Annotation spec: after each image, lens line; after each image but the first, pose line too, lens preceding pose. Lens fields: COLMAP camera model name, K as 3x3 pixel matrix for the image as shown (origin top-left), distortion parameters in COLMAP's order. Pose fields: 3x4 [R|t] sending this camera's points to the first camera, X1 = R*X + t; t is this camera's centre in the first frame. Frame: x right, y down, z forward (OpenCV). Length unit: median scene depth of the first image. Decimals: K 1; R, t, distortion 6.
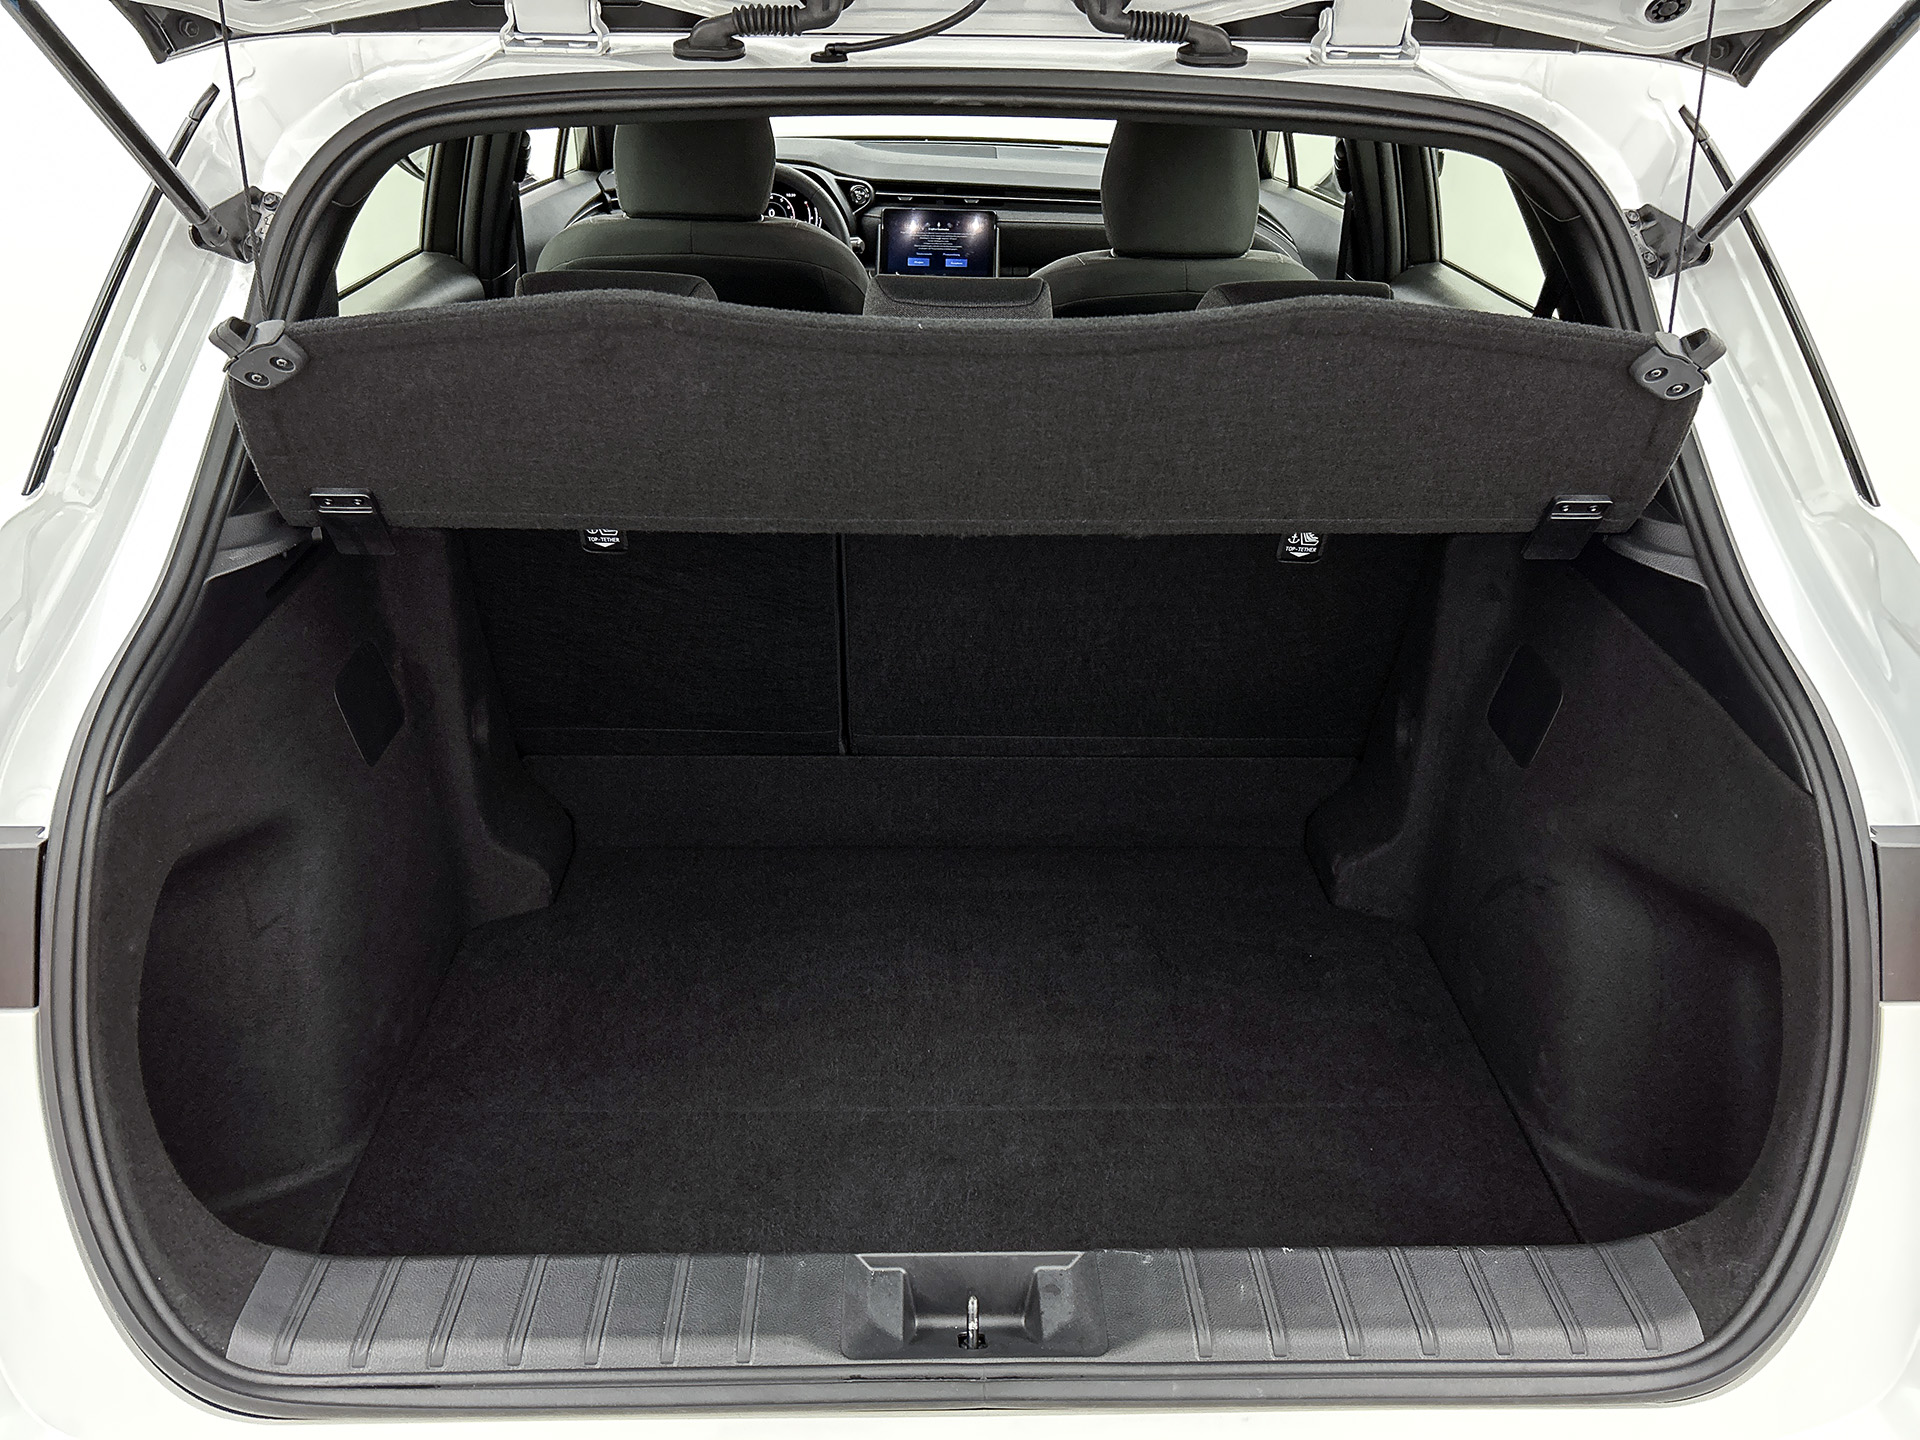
lens RADIAL K [[1449.9, 0, 962.6], [0, 1449.9, 716.1], [0, 0, 1]] dist [0.051289, -0.047590]
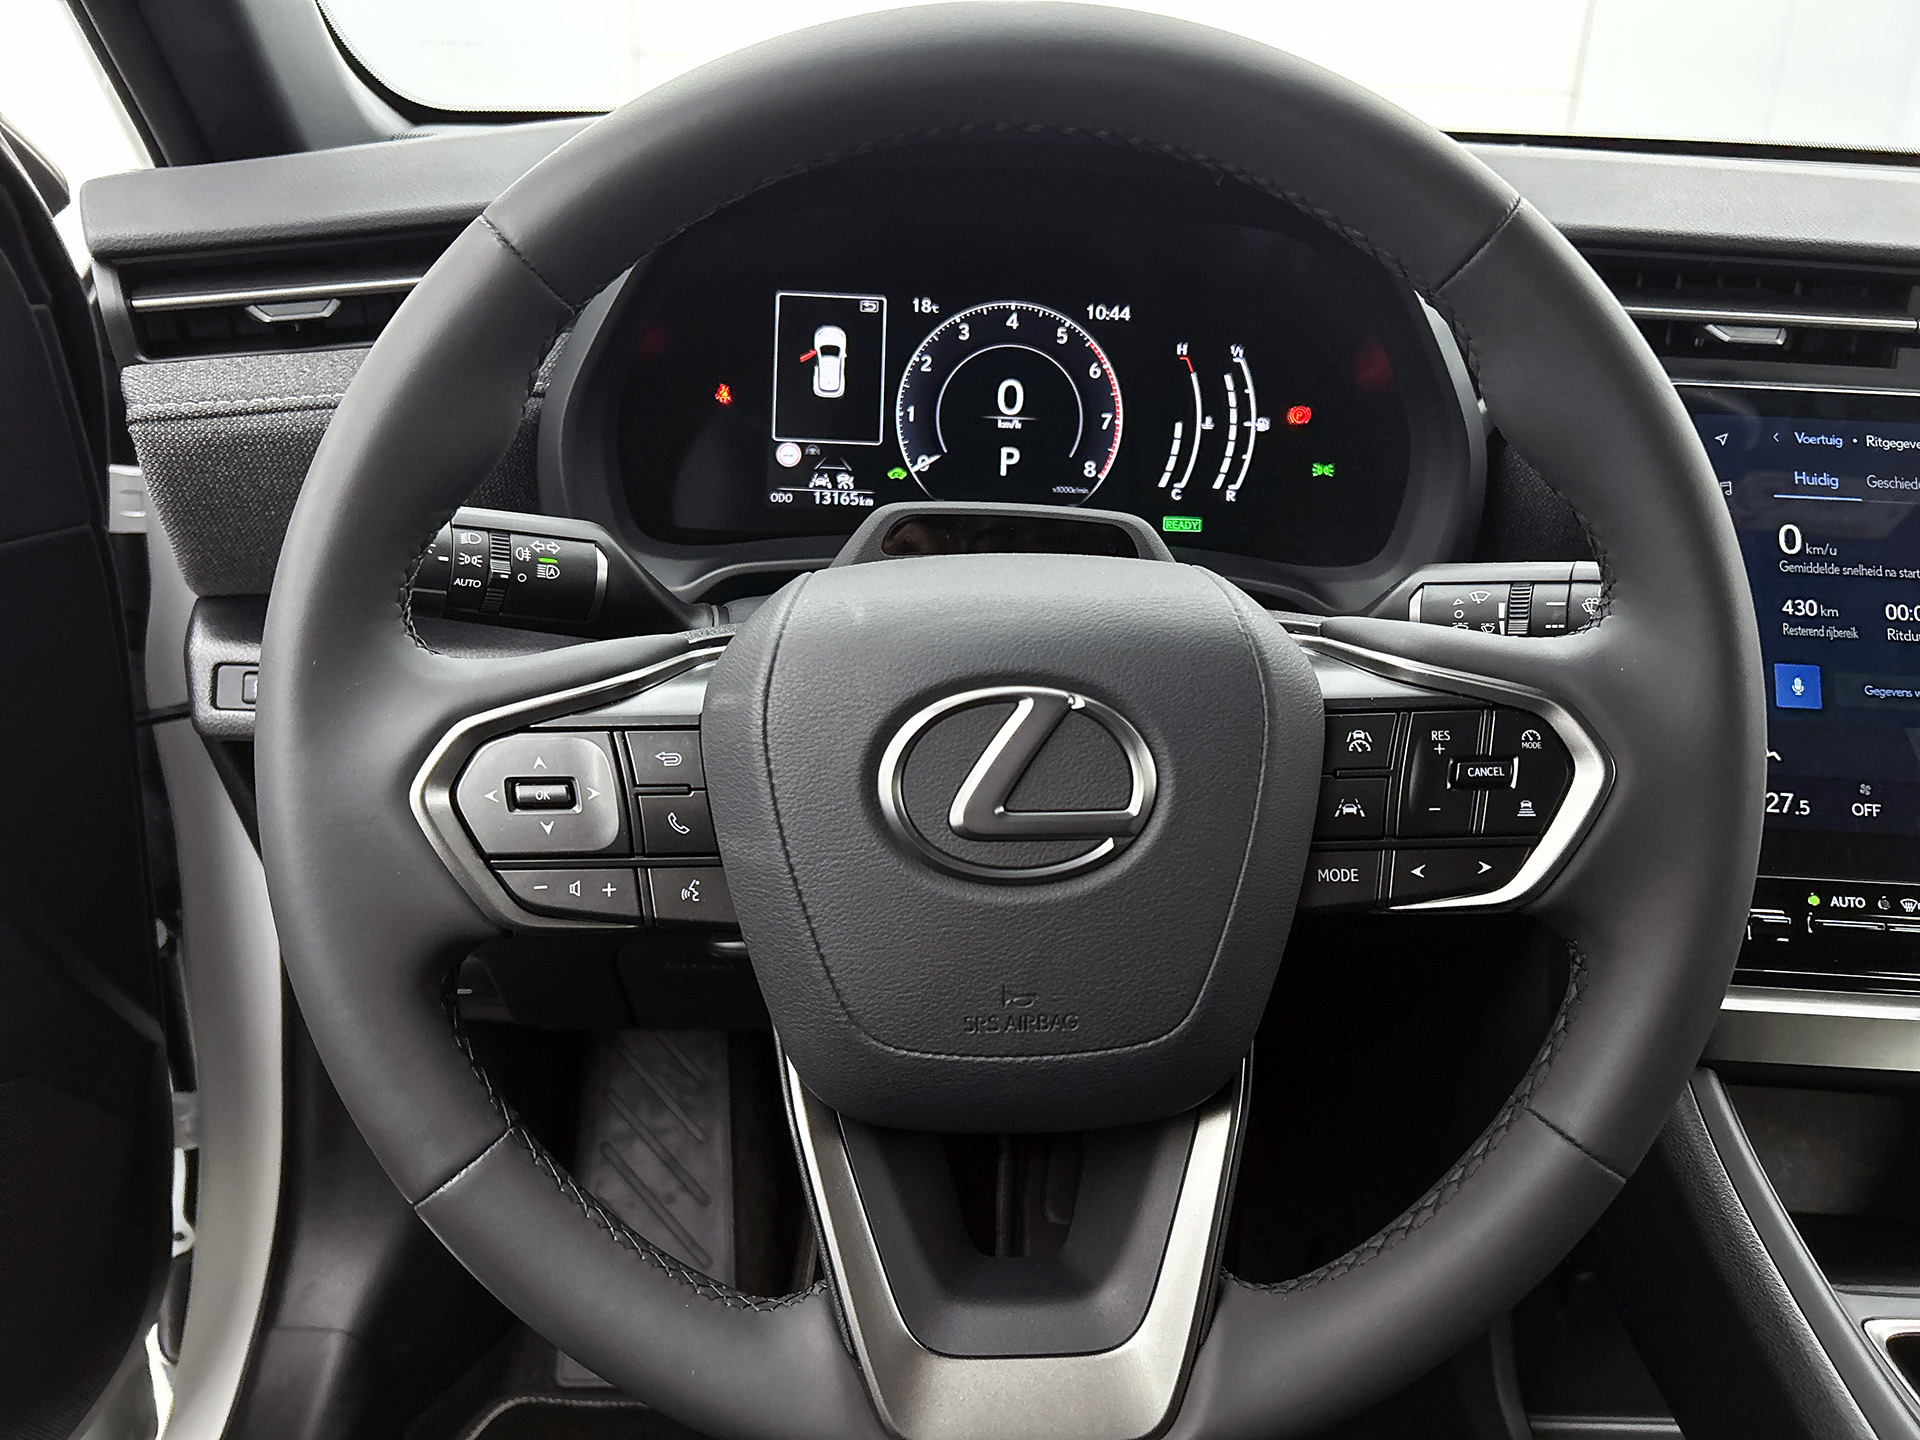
lens RADIAL K [[1449.9, 0, 966.7], [0, 1449.9, 728.0], [0, 0, 1]] dist [0.051289, -0.047590]
pose [[0.999576, 0.026140, -0.012803, -0.135944], [-0.027361, 0.993887, -0.106961, -0.283952], [0.009929, 0.107266, 0.994181, 0.822963]]
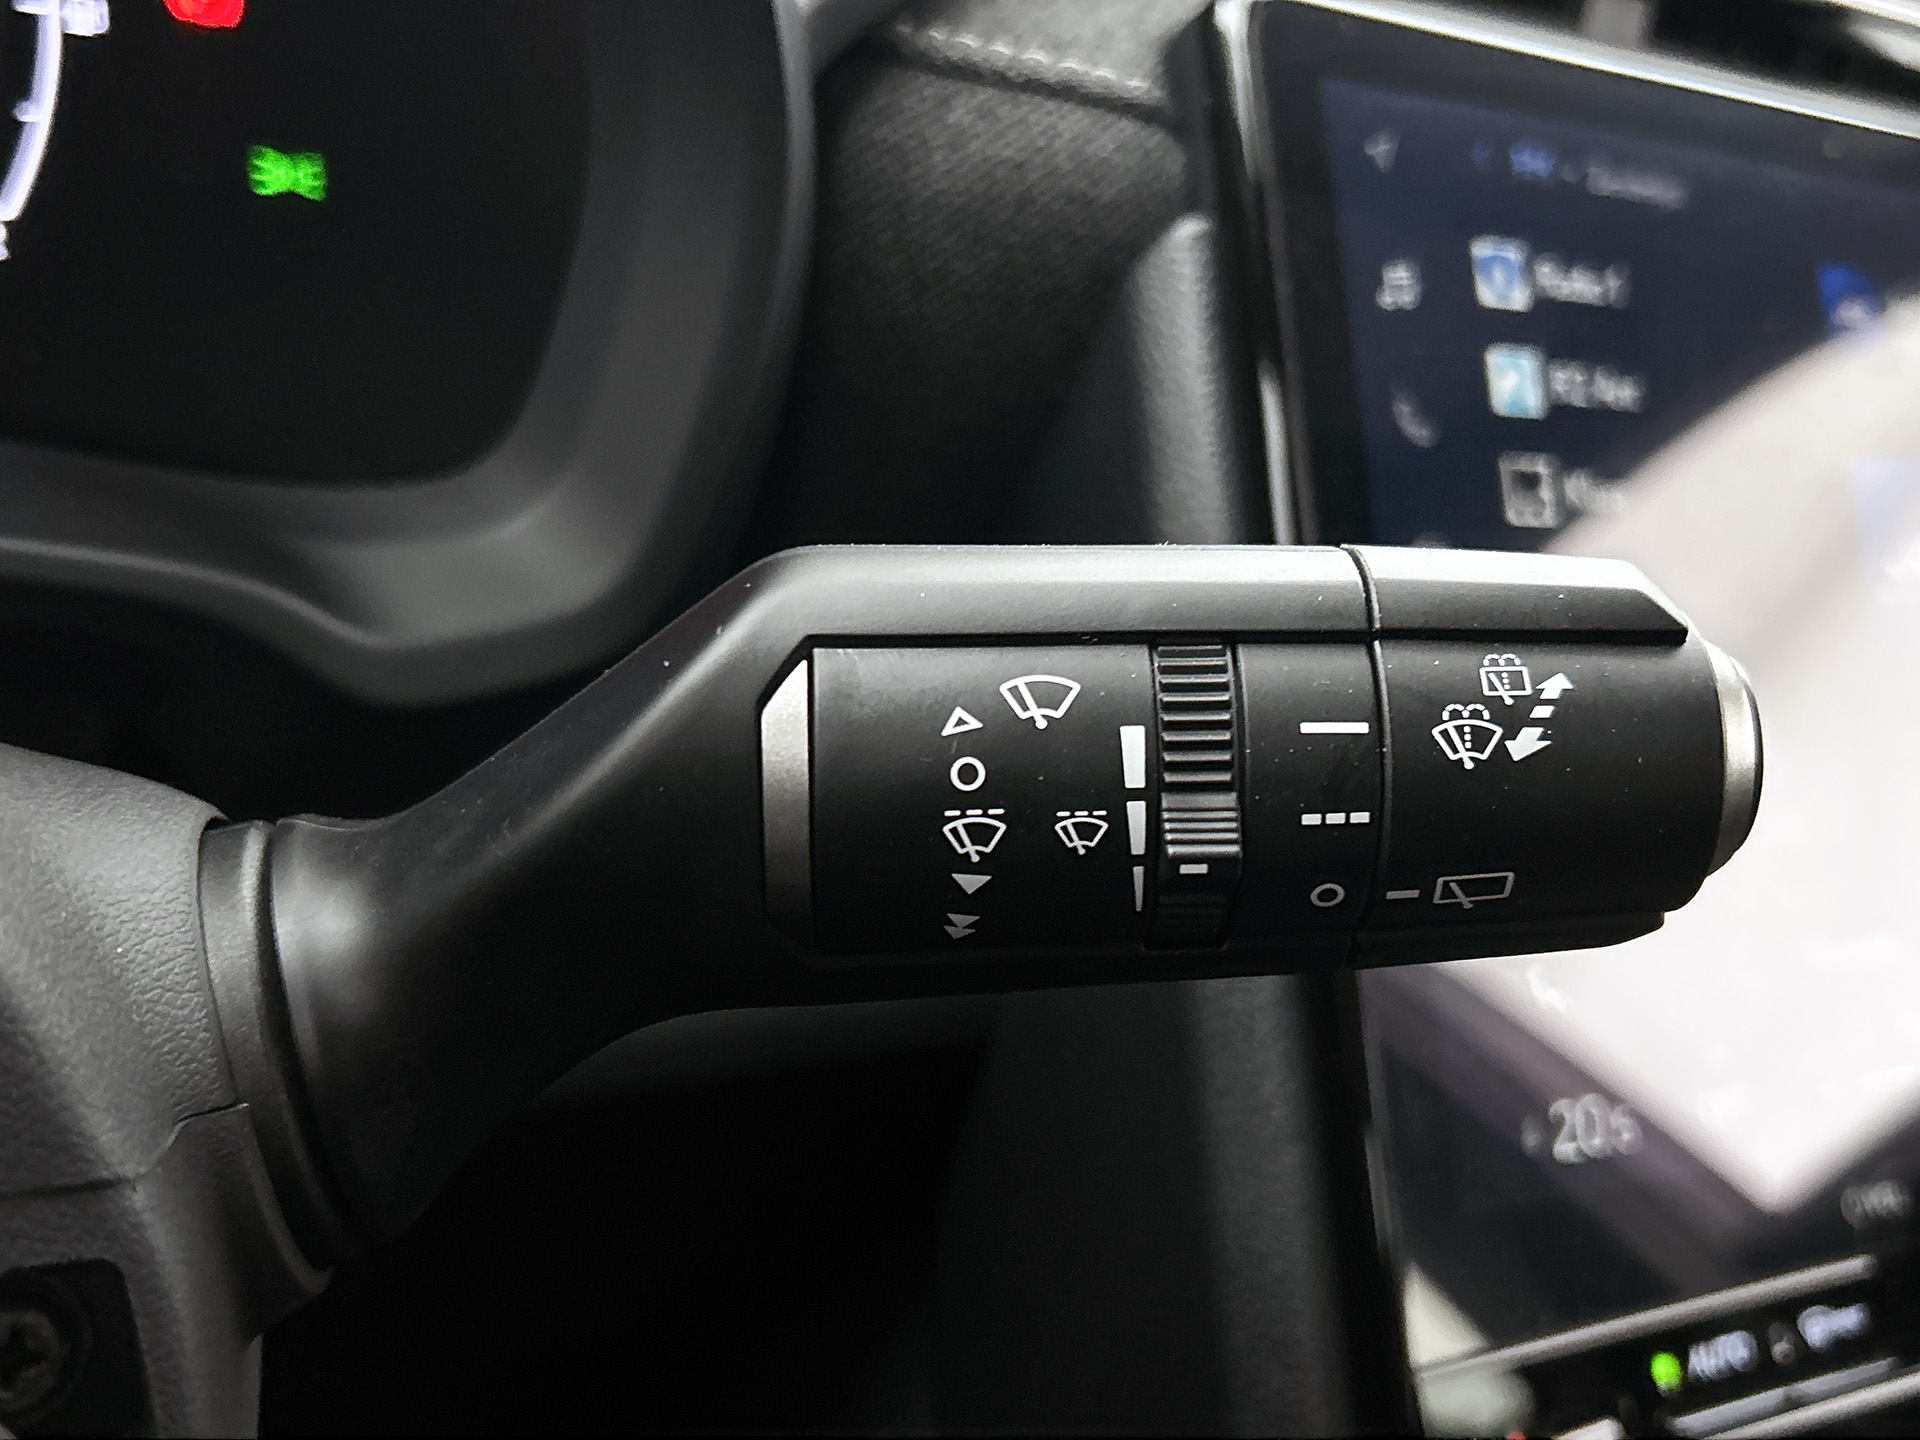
lens RADIAL K [[2052.9, 0, 952.5], [0, 2052.9, 710.3], [0, 0, 1]] dist [0.004864, 0.000000]
pose [[0.849588, -0.043551, 0.525646, -0.114148], [0.076268, 0.996255, -0.040728, -0.312775], [-0.521904, 0.074692, 0.849728, 0.929396]]
